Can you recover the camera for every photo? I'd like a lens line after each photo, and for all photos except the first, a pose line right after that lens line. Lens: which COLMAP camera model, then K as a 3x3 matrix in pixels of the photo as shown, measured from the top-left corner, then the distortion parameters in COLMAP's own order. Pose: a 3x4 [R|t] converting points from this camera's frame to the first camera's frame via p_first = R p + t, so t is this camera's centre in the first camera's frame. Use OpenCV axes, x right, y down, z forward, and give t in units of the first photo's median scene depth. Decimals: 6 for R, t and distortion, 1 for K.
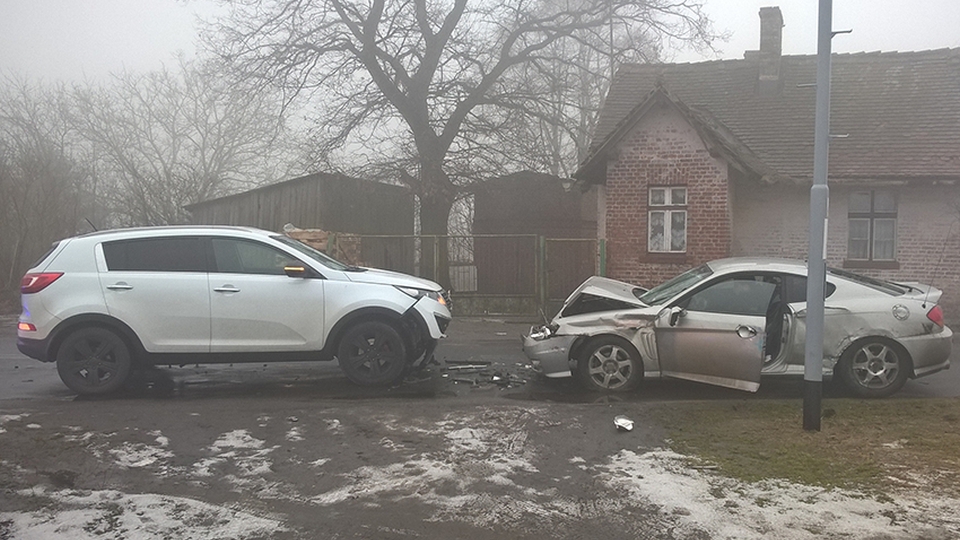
lens RADIAL K [[927.6, 0, 480.0], [0, 927.6, 270.0], [0, 0, 1]] dist [0.066735, -0.271740]
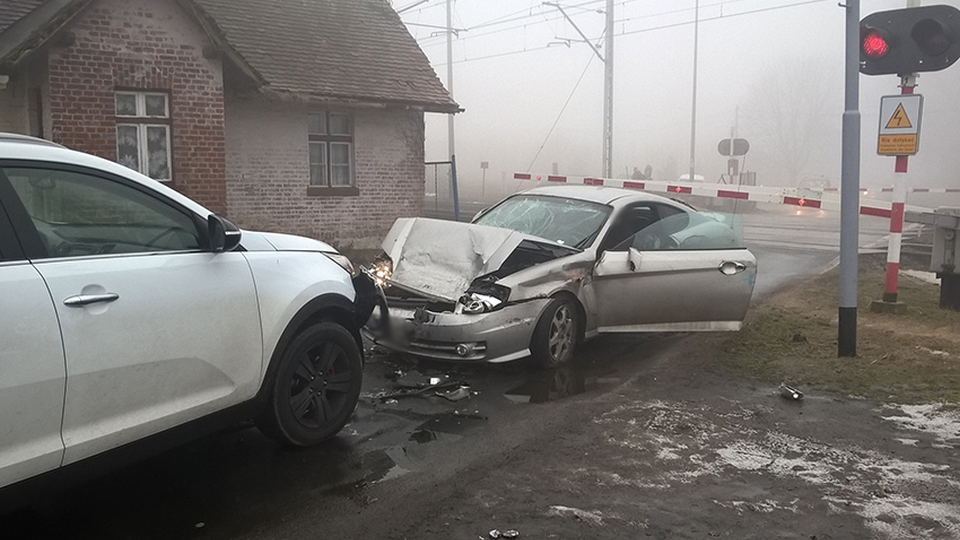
lens RADIAL K [[927.6, 0, 480.0], [0, 927.6, 270.0], [0, 0, 1]] dist [0.066735, -0.271740]
pose [[0.457773, -0.099839, 0.883445, -0.365829], [0.026362, 0.994762, 0.098760, -0.016428], [-0.888678, -0.021921, 0.458008, 0.461060]]
